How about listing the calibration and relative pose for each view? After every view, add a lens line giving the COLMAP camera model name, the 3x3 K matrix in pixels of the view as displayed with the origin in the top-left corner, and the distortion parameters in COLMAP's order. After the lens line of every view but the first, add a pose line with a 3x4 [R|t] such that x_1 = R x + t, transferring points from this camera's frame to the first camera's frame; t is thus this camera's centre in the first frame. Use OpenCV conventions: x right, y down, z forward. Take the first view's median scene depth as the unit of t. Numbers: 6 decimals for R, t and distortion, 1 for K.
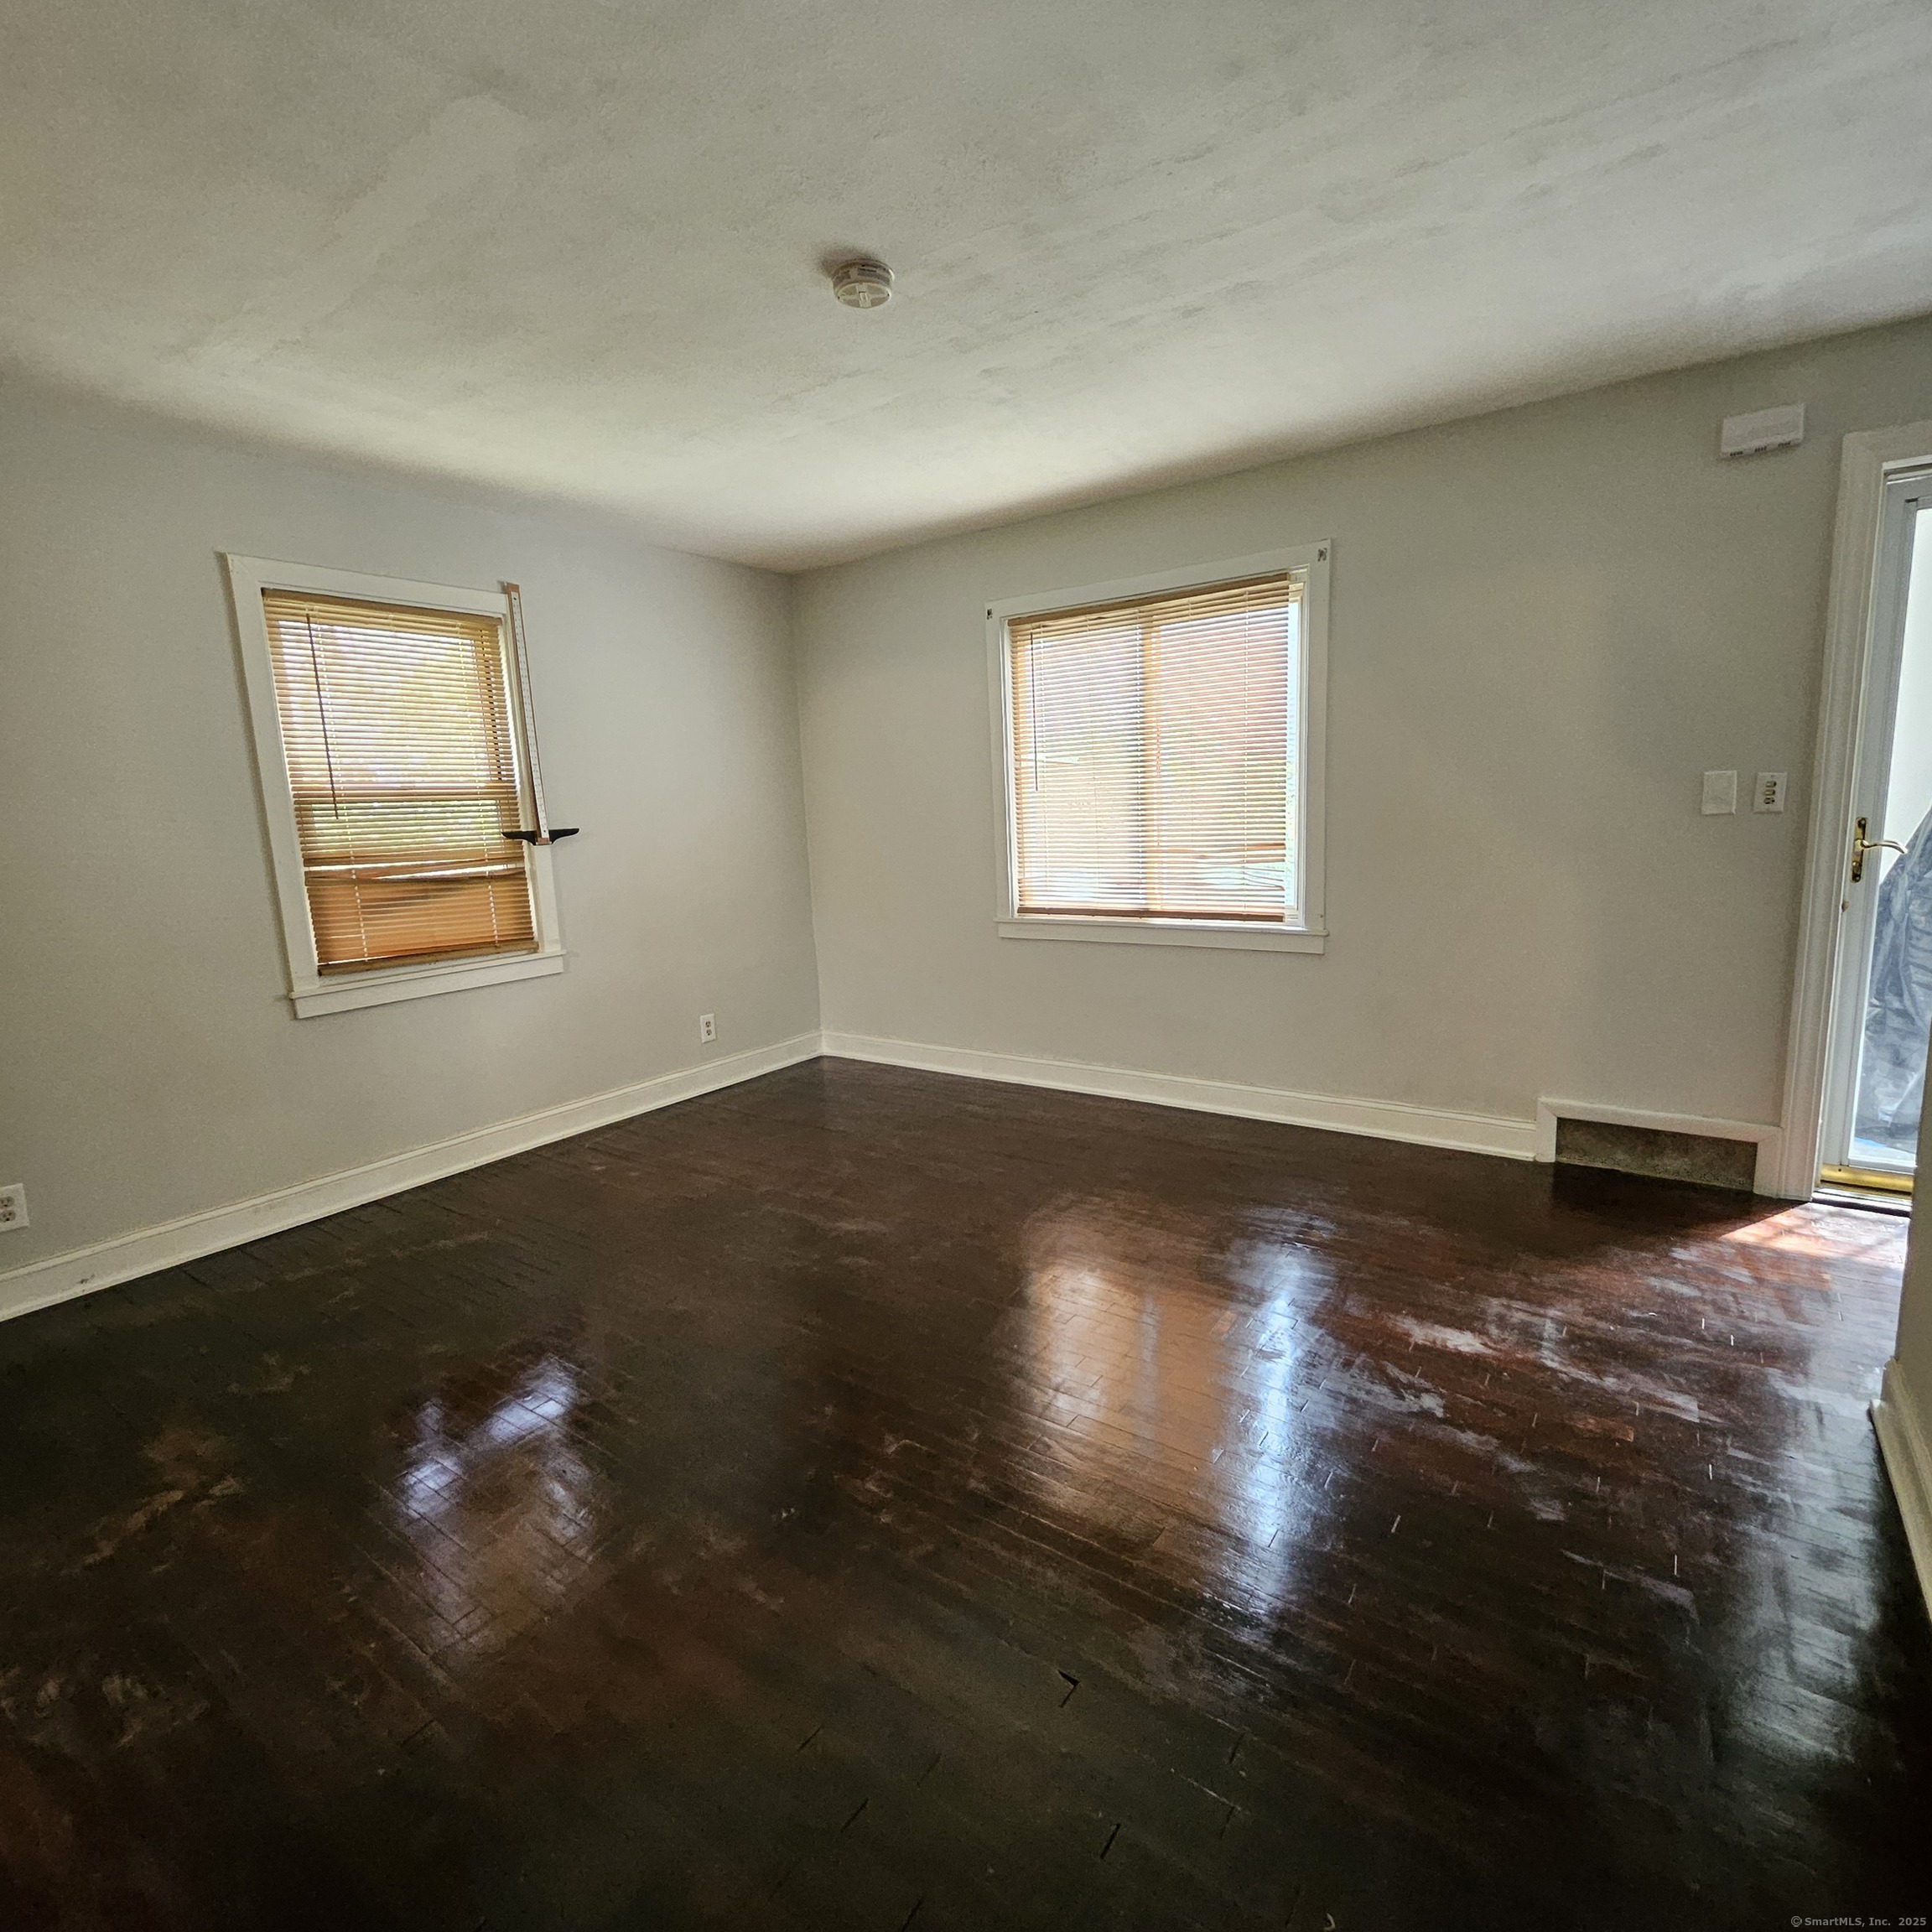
lens RADIAL K [[1012.7, 0, 957.8], [0, 1012.7, 972.6], [0, 0, 1]] dist [0.000120, -0.001242]
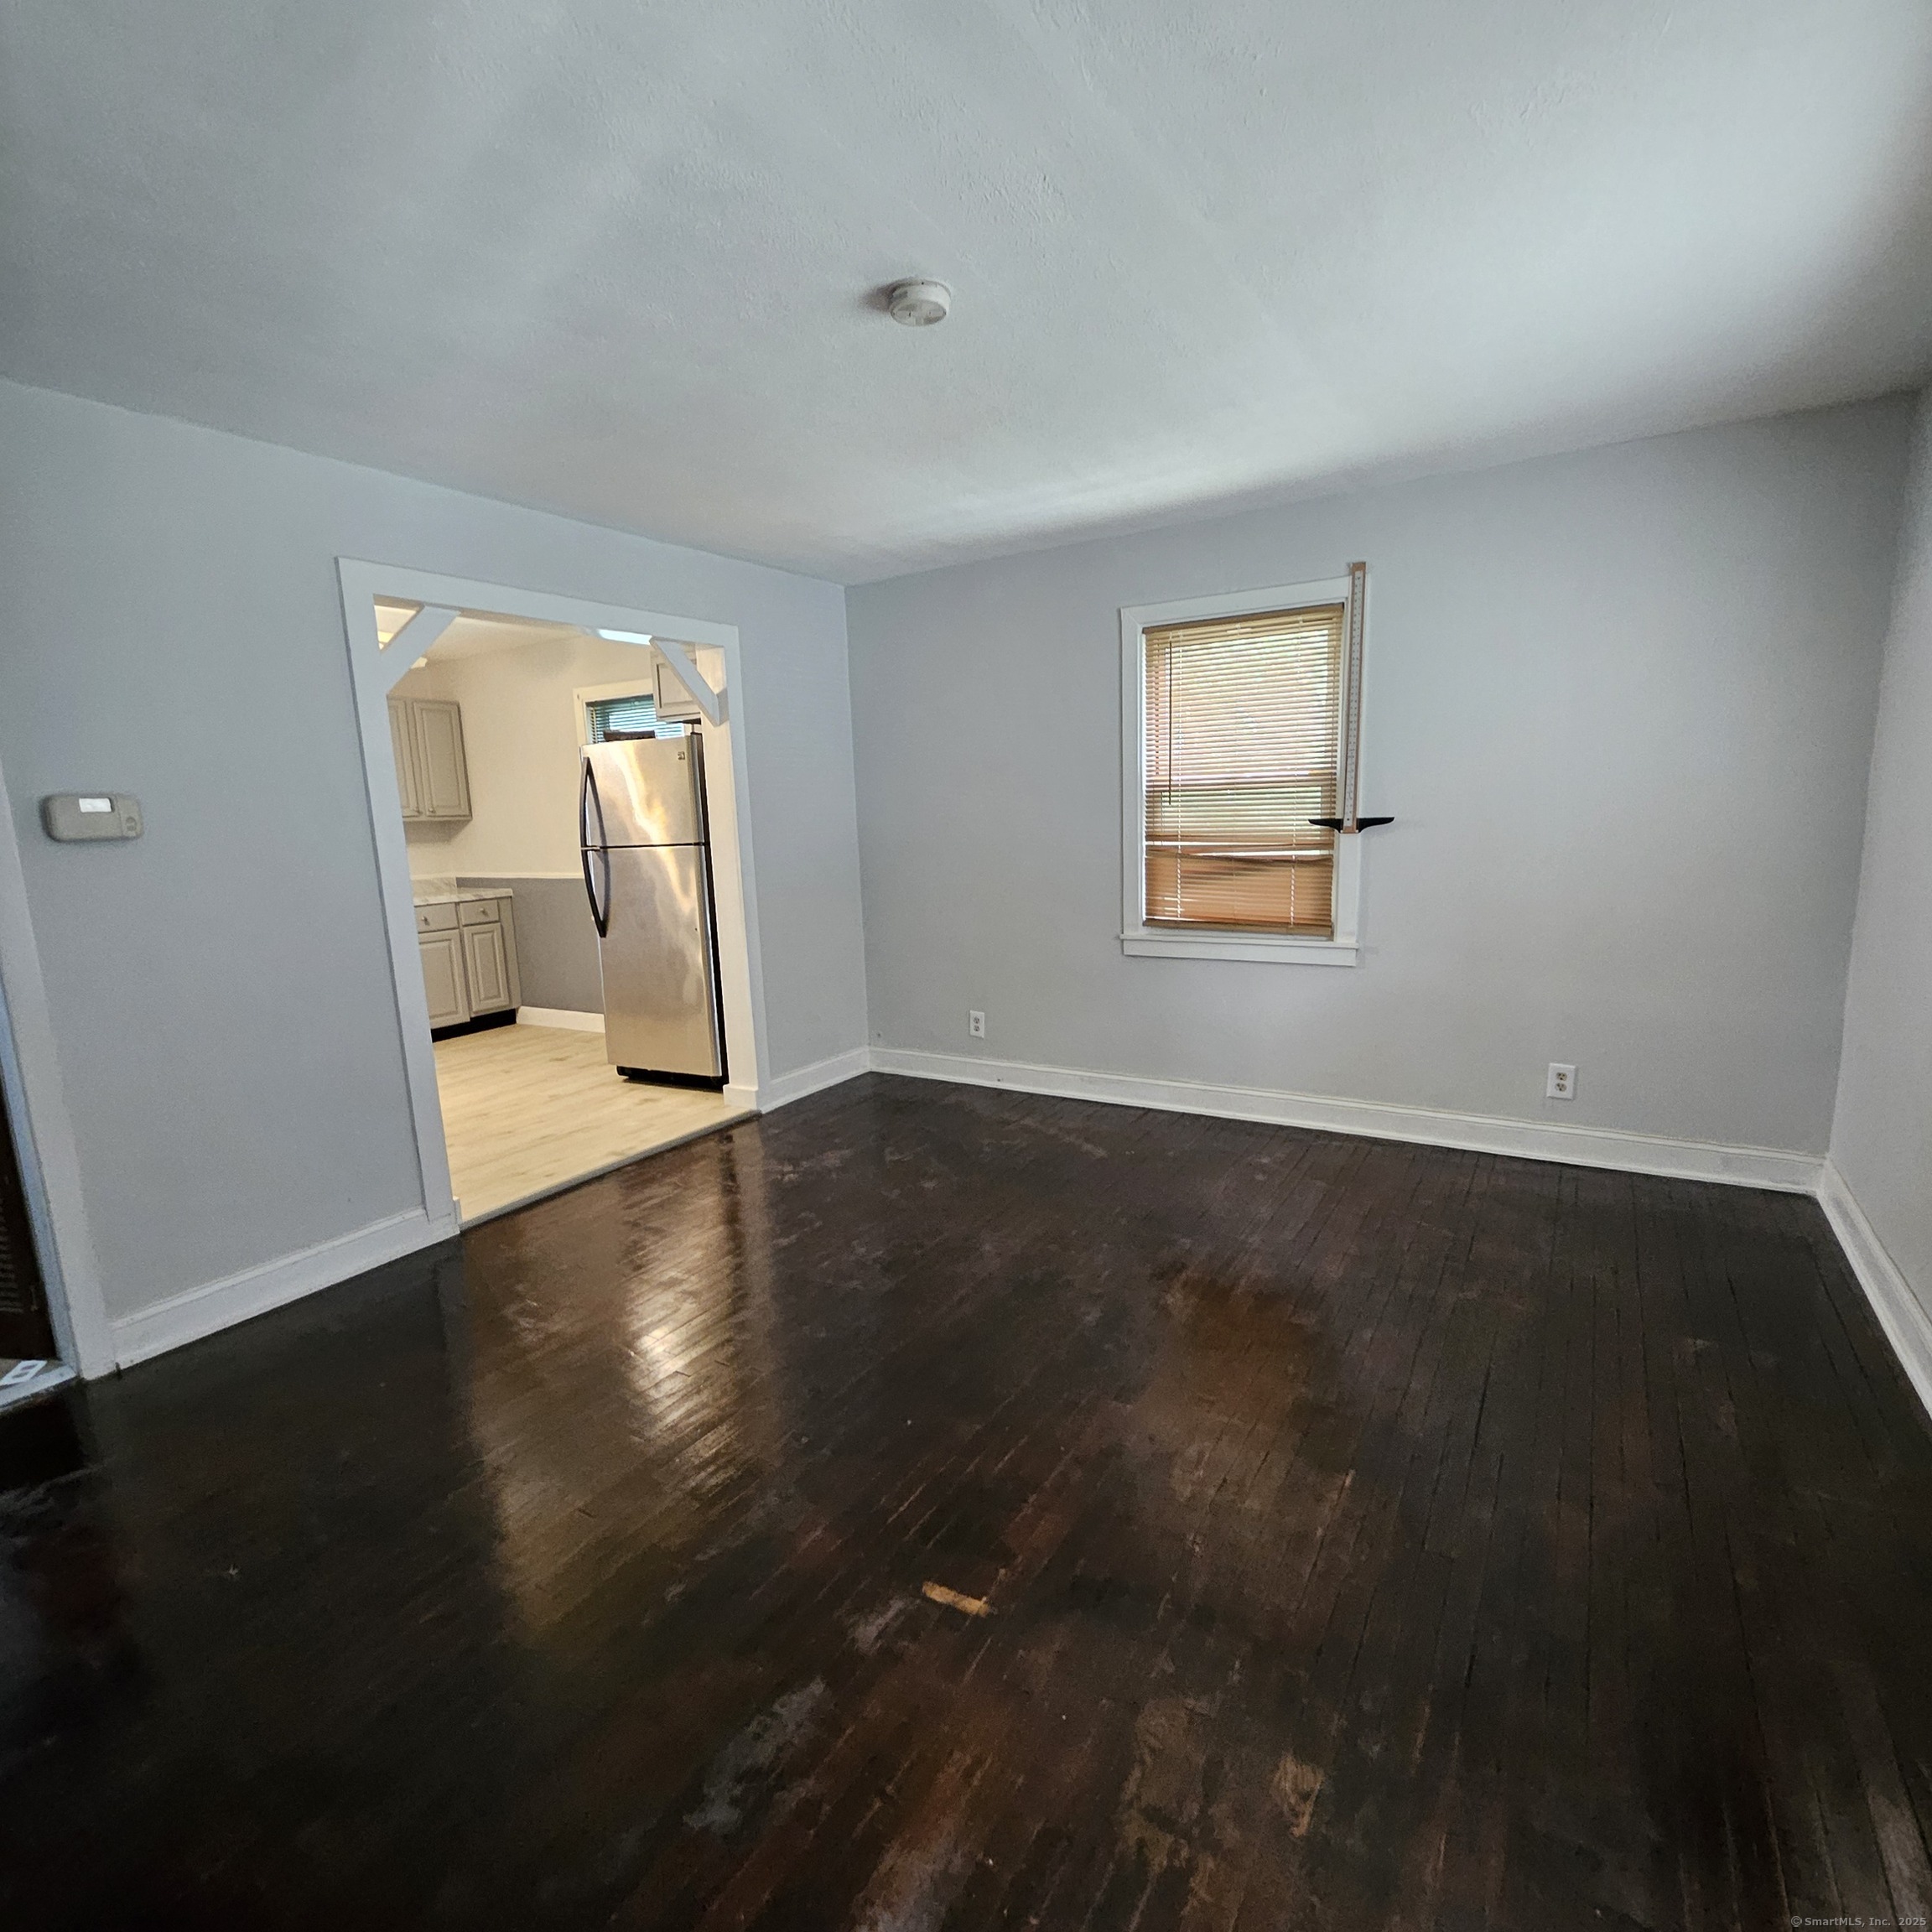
lens RADIAL K [[1012.7, 0, 961.4], [0, 1012.7, 973.8], [0, 0, 1]] dist [0.000120, -0.001242]
pose [[0.076430, 0.202196, -0.976358, 0.569641], [-0.134060, 0.972415, 0.190885, -0.138528], [0.988021, 0.116301, 0.101428, 0.583027]]
